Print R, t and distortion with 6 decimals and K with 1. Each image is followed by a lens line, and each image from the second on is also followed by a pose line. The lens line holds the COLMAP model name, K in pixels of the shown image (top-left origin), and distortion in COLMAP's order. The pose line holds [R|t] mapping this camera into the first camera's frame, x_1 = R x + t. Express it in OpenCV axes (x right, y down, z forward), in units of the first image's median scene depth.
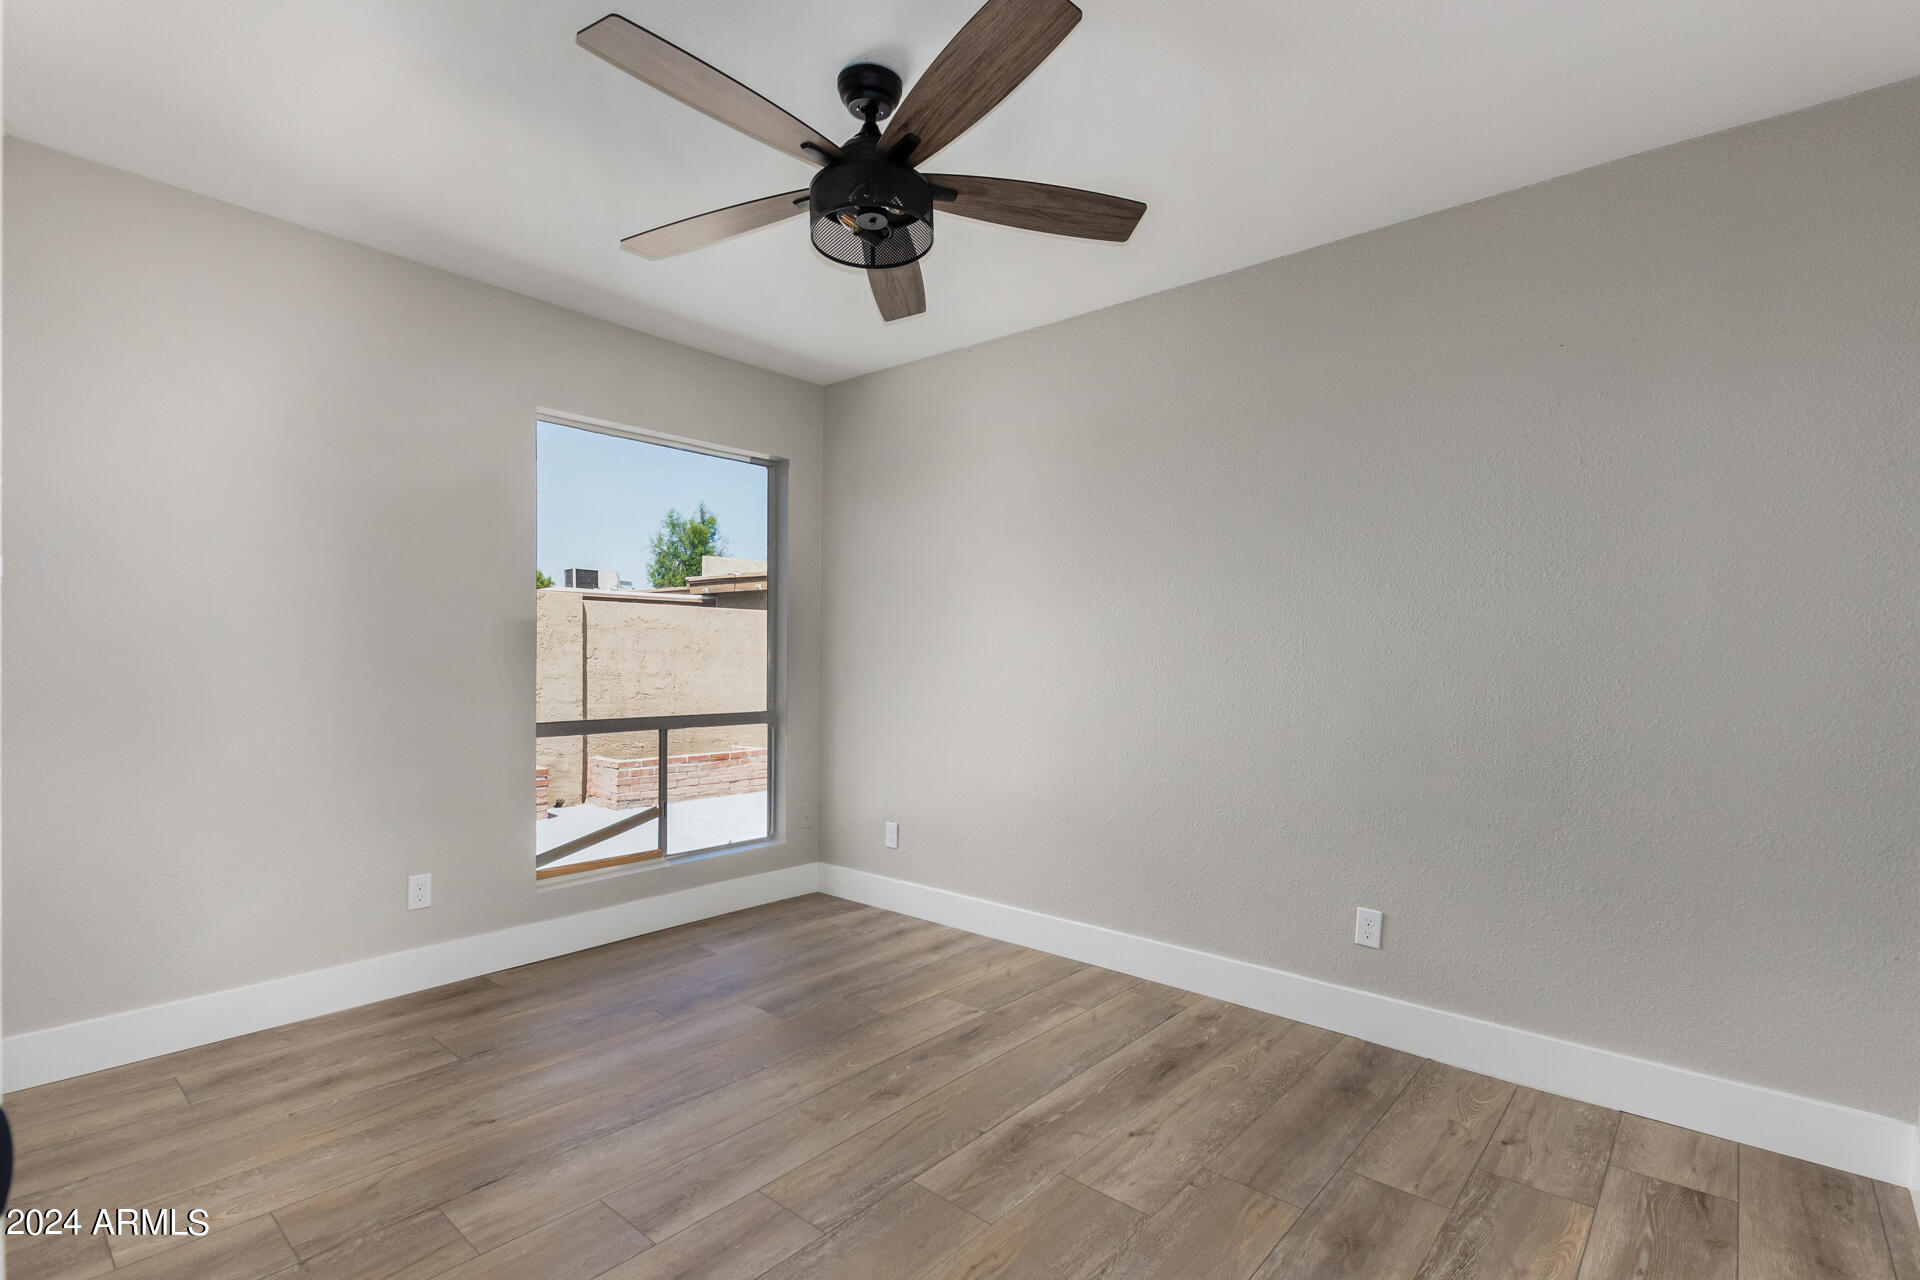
lens RADIAL K [[878.6, 0, 968.4], [0, 878.6, 643.5], [0, 0, 1]] dist [0.003730, -0.002237]
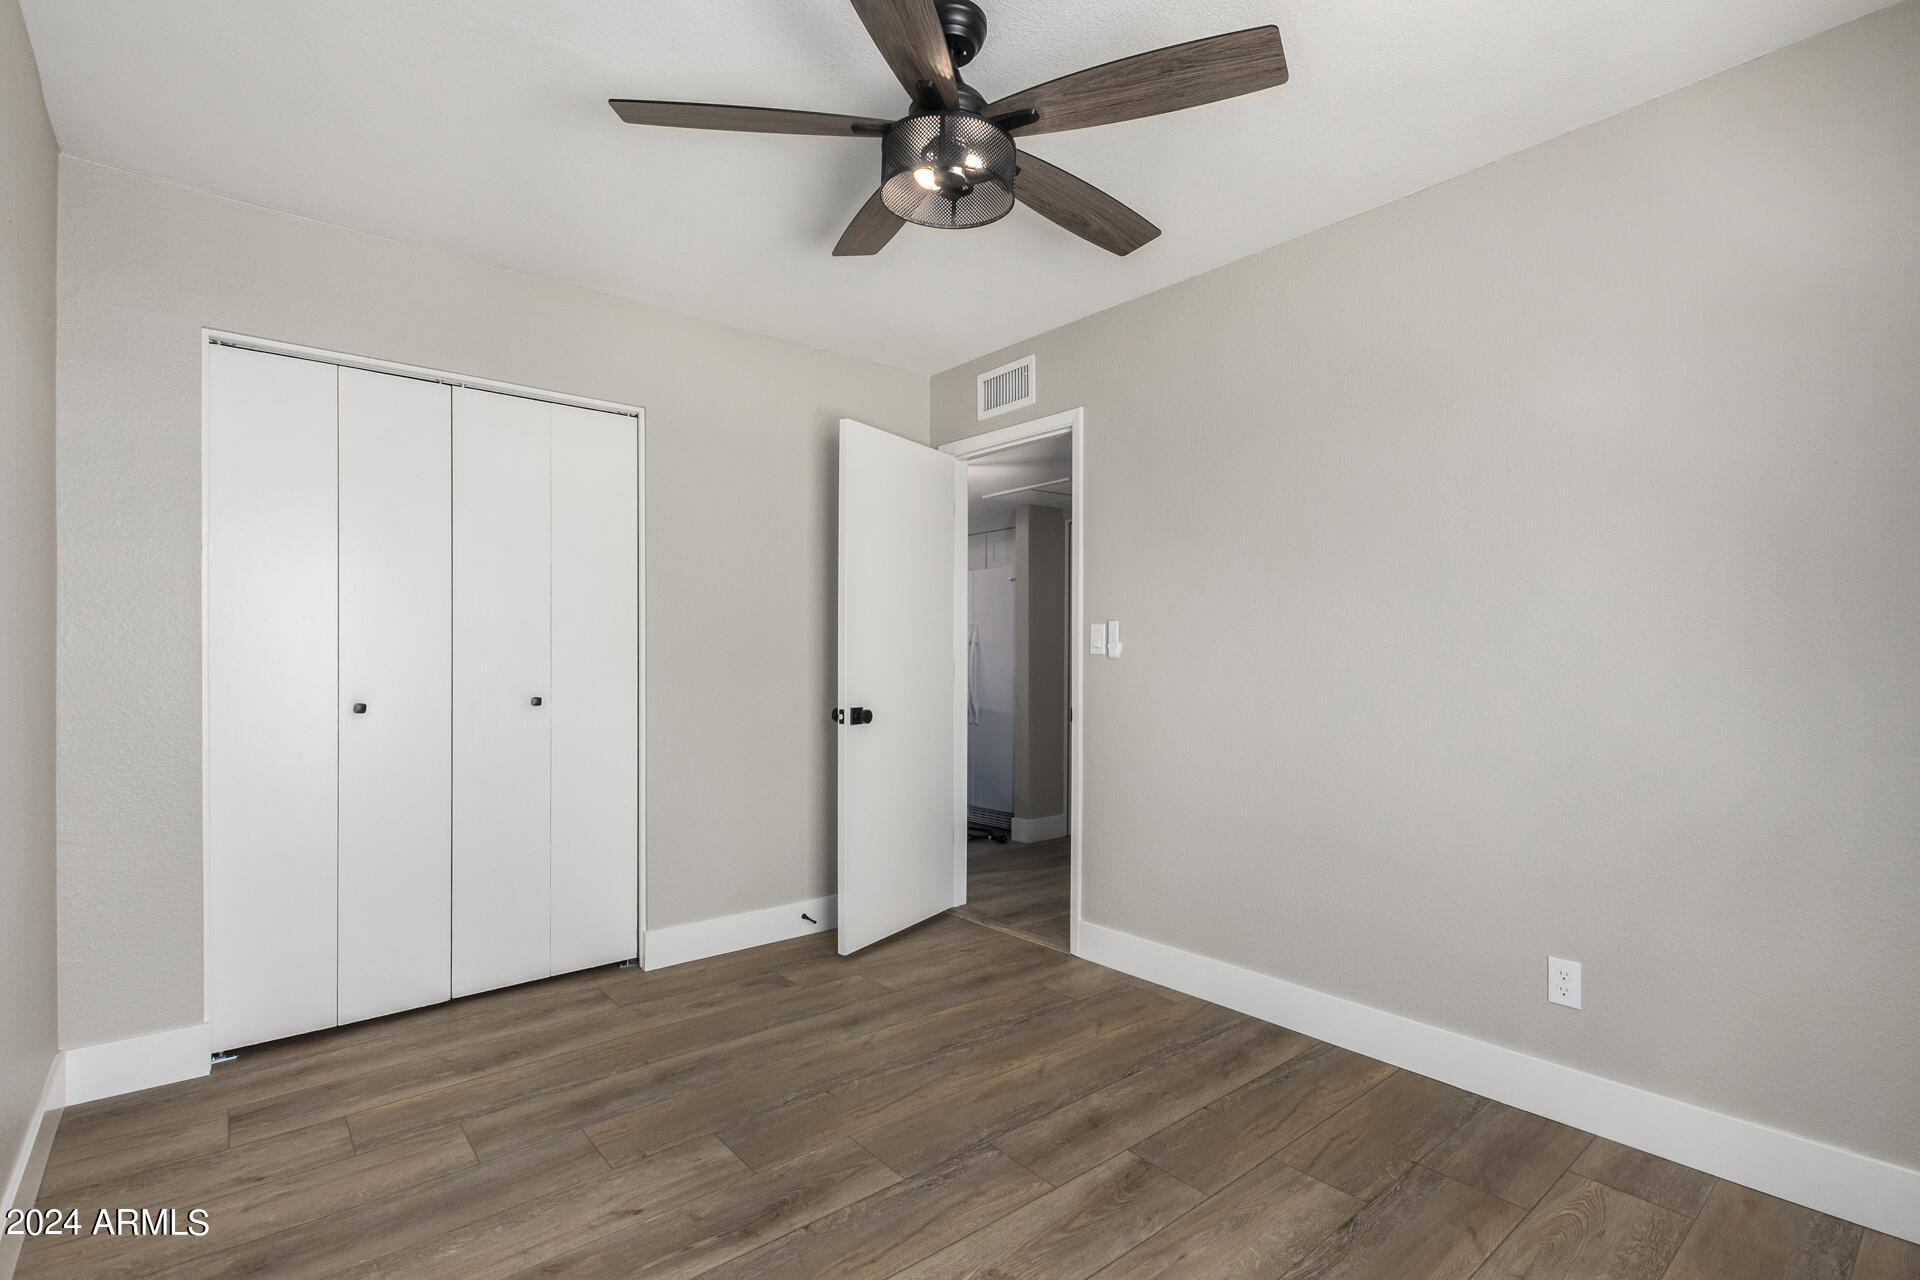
lens RADIAL K [[878.6, 0, 968.4], [0, 878.6, 643.5], [0, 0, 1]] dist [0.003730, -0.002237]
pose [[-0.987240, -0.008246, 0.159025, -0.292737], [-0.012582, 0.999575, -0.026279, 0.025359], [-0.158741, -0.027945, -0.986925, 2.006576]]
